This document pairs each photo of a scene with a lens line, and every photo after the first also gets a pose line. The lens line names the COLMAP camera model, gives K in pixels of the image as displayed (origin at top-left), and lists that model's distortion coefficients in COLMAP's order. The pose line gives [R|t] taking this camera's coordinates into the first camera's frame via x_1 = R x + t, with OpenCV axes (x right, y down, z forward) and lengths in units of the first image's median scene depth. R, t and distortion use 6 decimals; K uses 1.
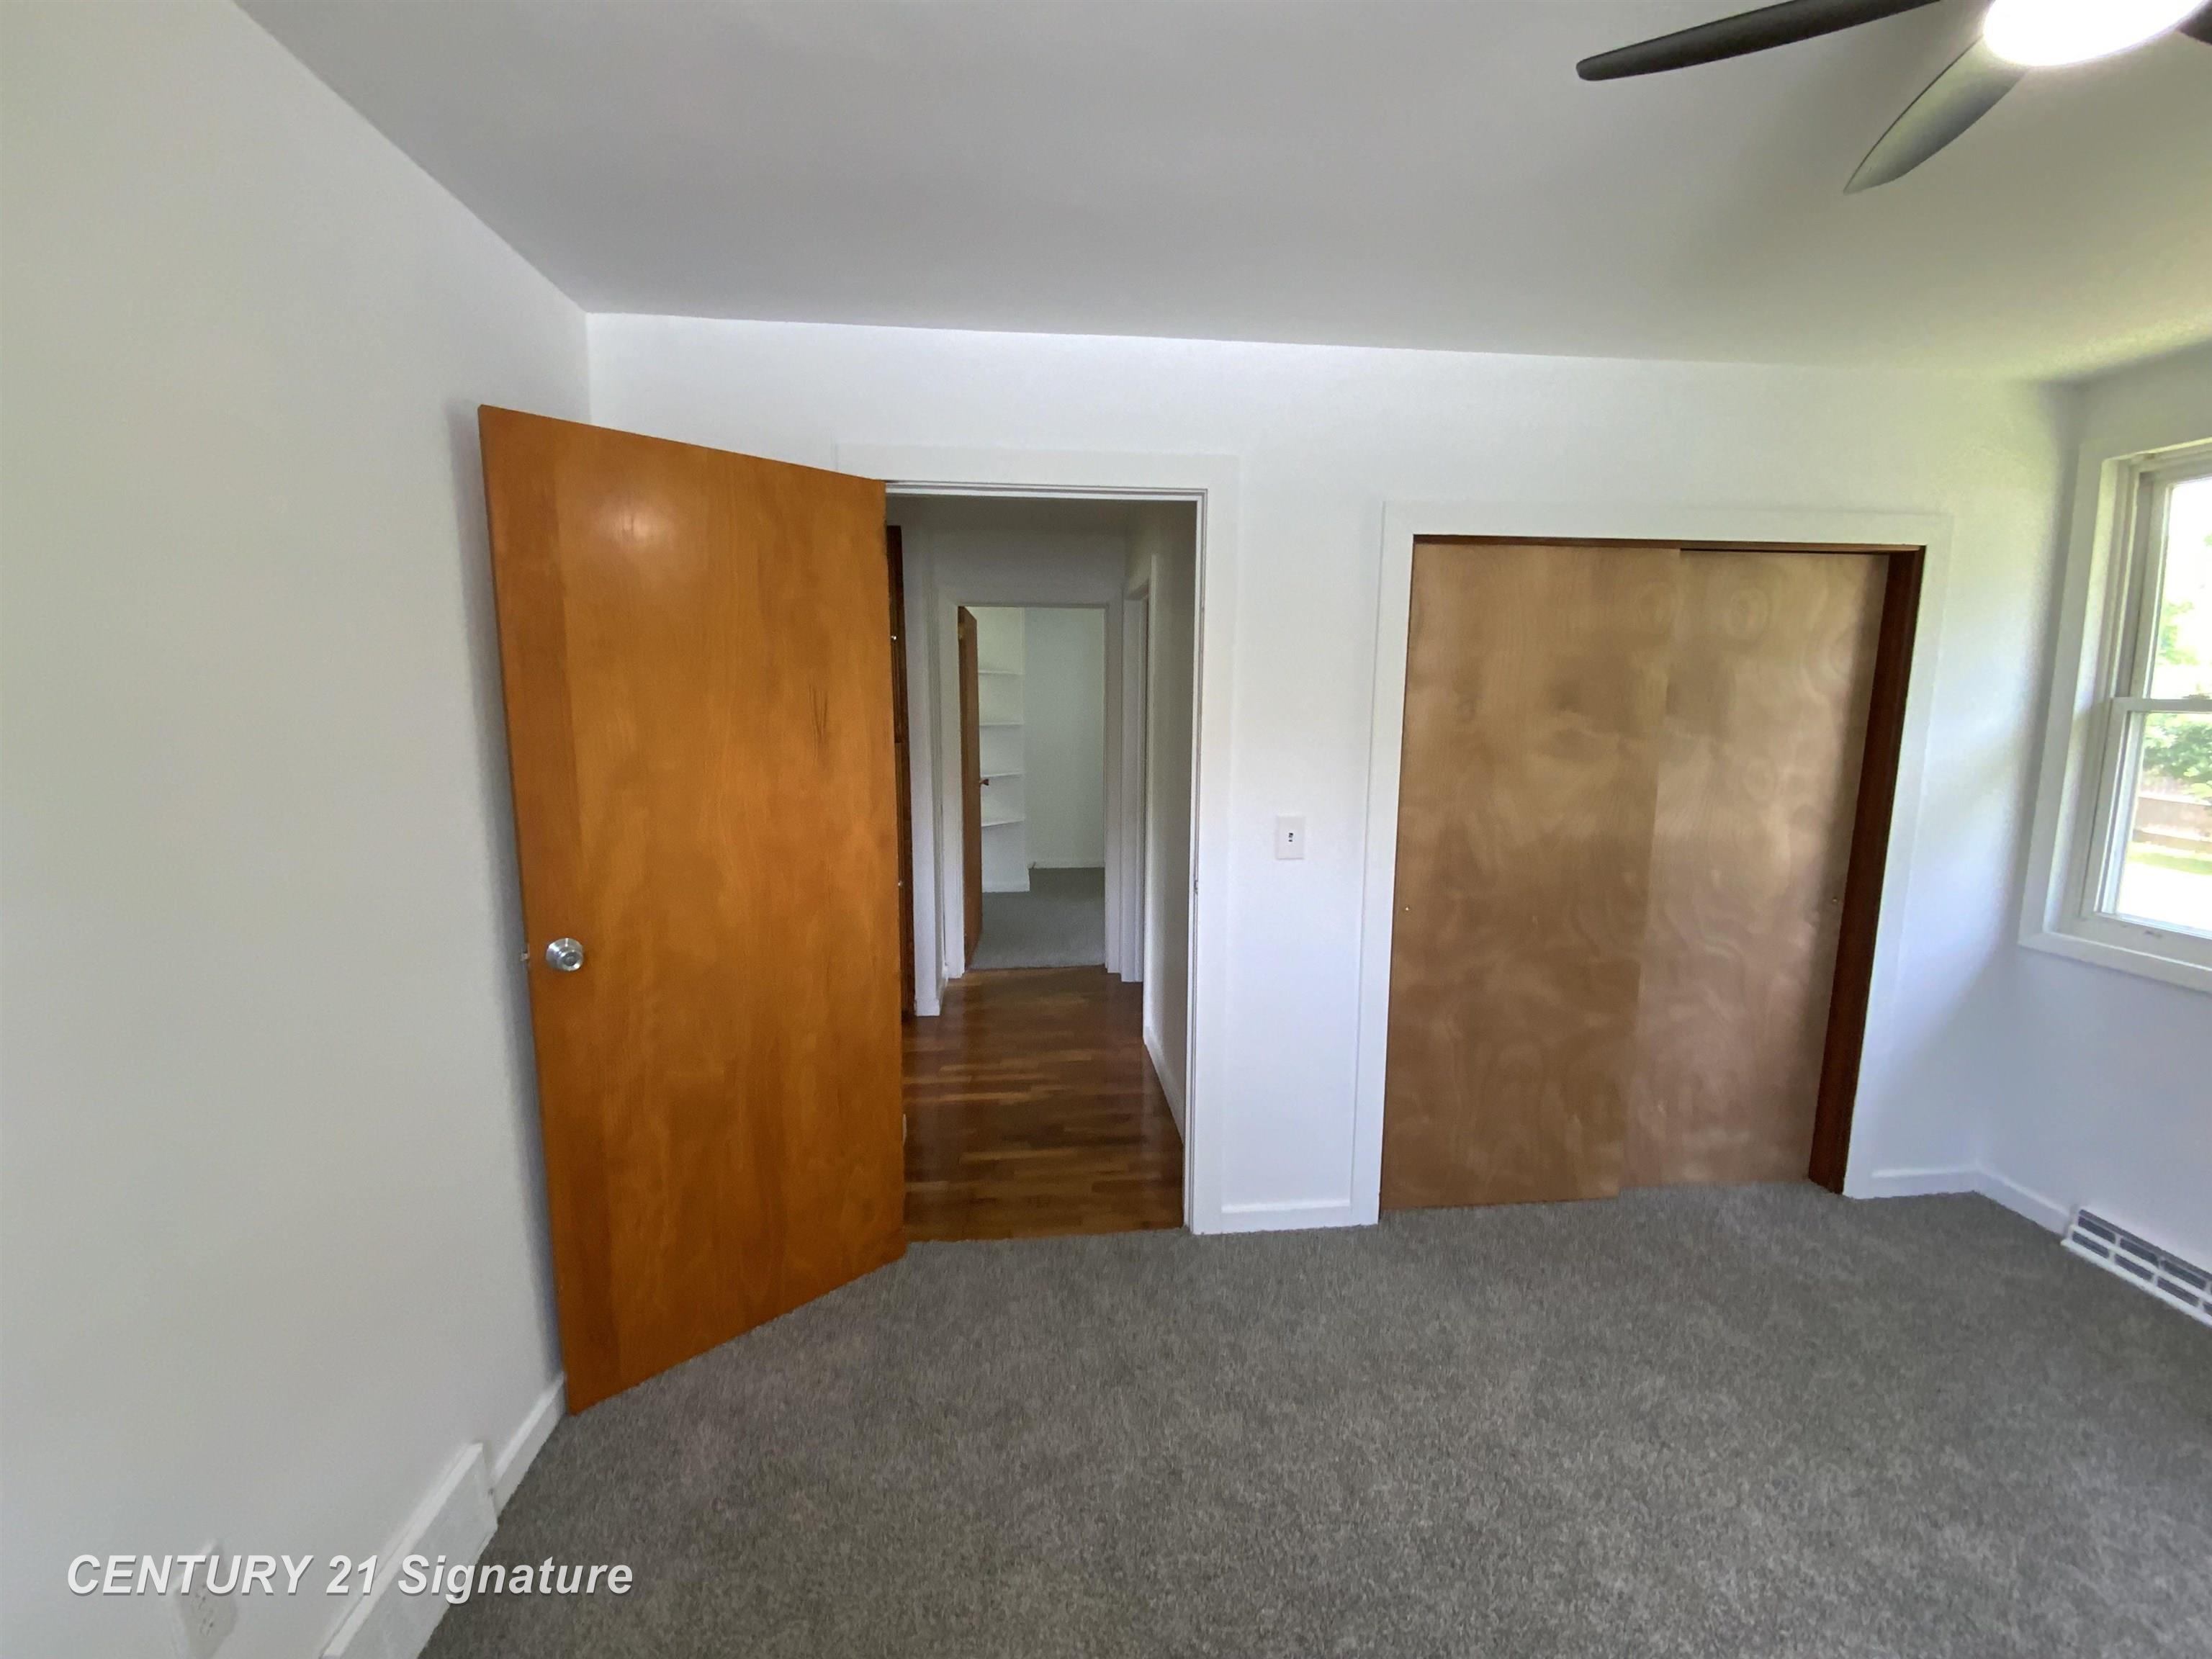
lens RADIAL K [[897.3, 0, 1102.6], [0, 897.3, 822.1], [0, 0, 1]] dist [0.007638, -0.012475]
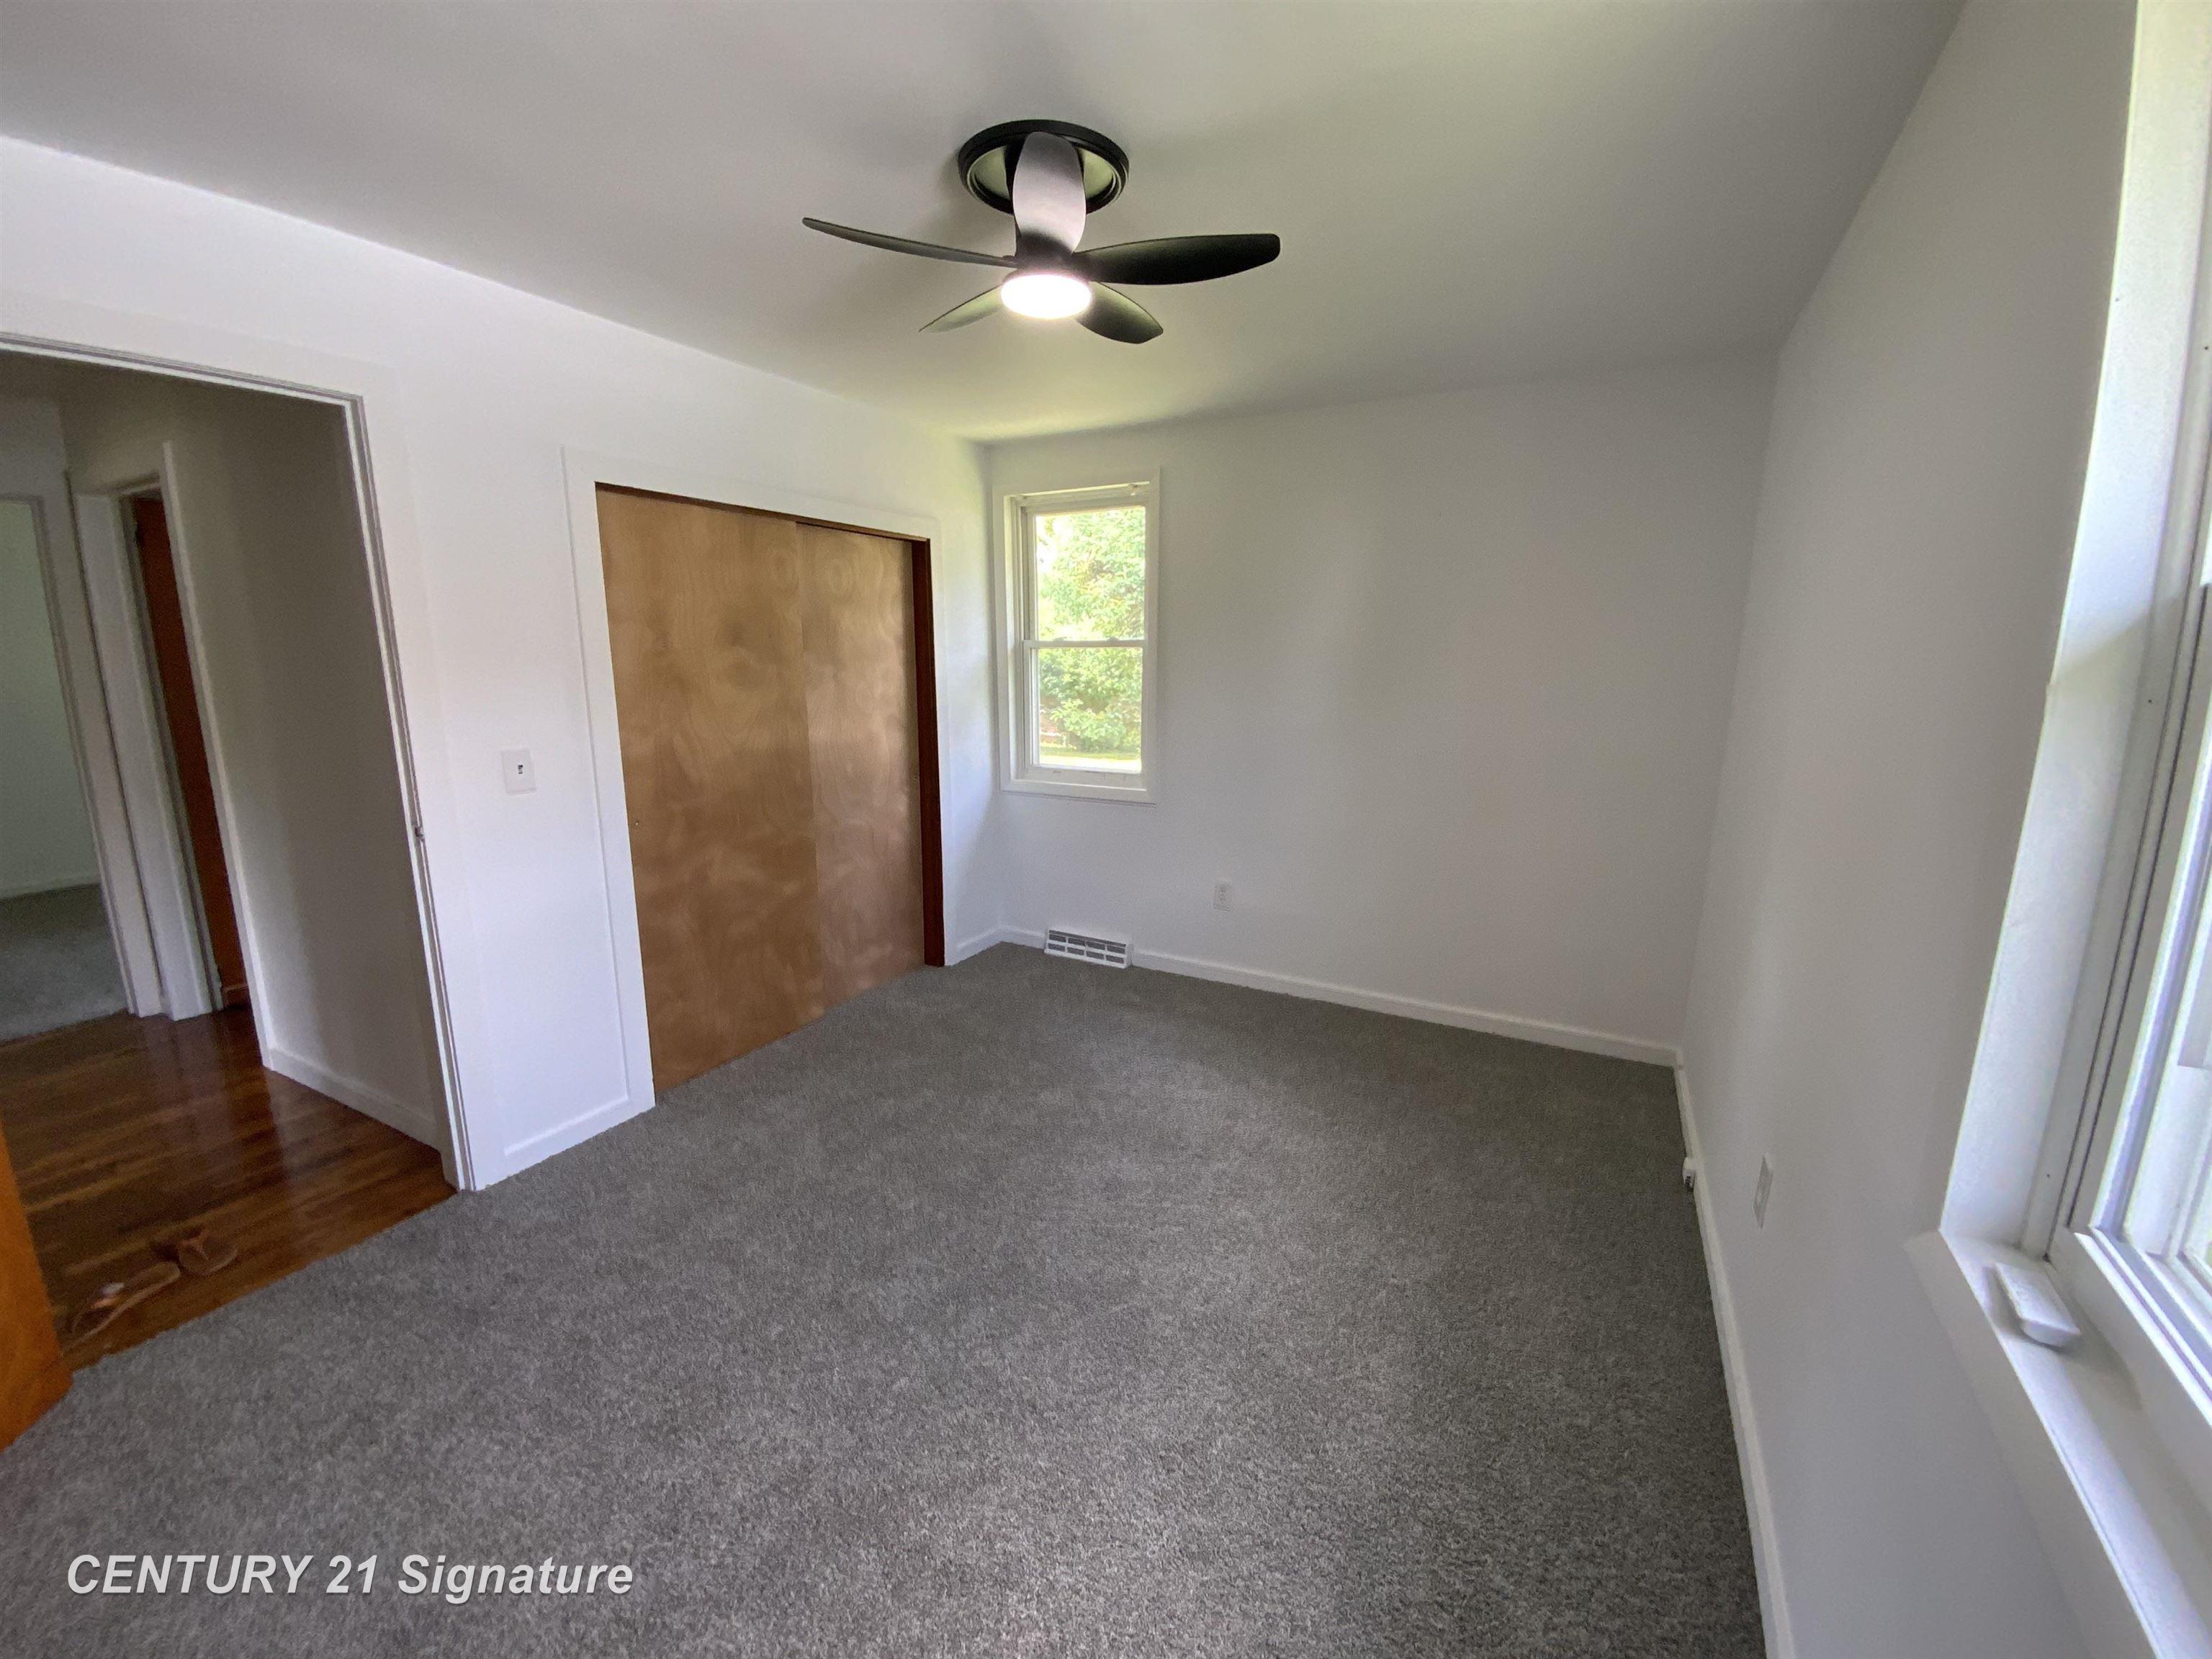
lens RADIAL K [[897.3, 0, 1102.6], [0, 897.3, 822.1], [0, 0, 1]] dist [0.007638, -0.012475]
pose [[0.561483, -0.152777, 0.813263, -0.239175], [0.107396, 0.987950, 0.111446, 0.030535], [-0.820490, 0.024766, 0.571125, -0.109167]]
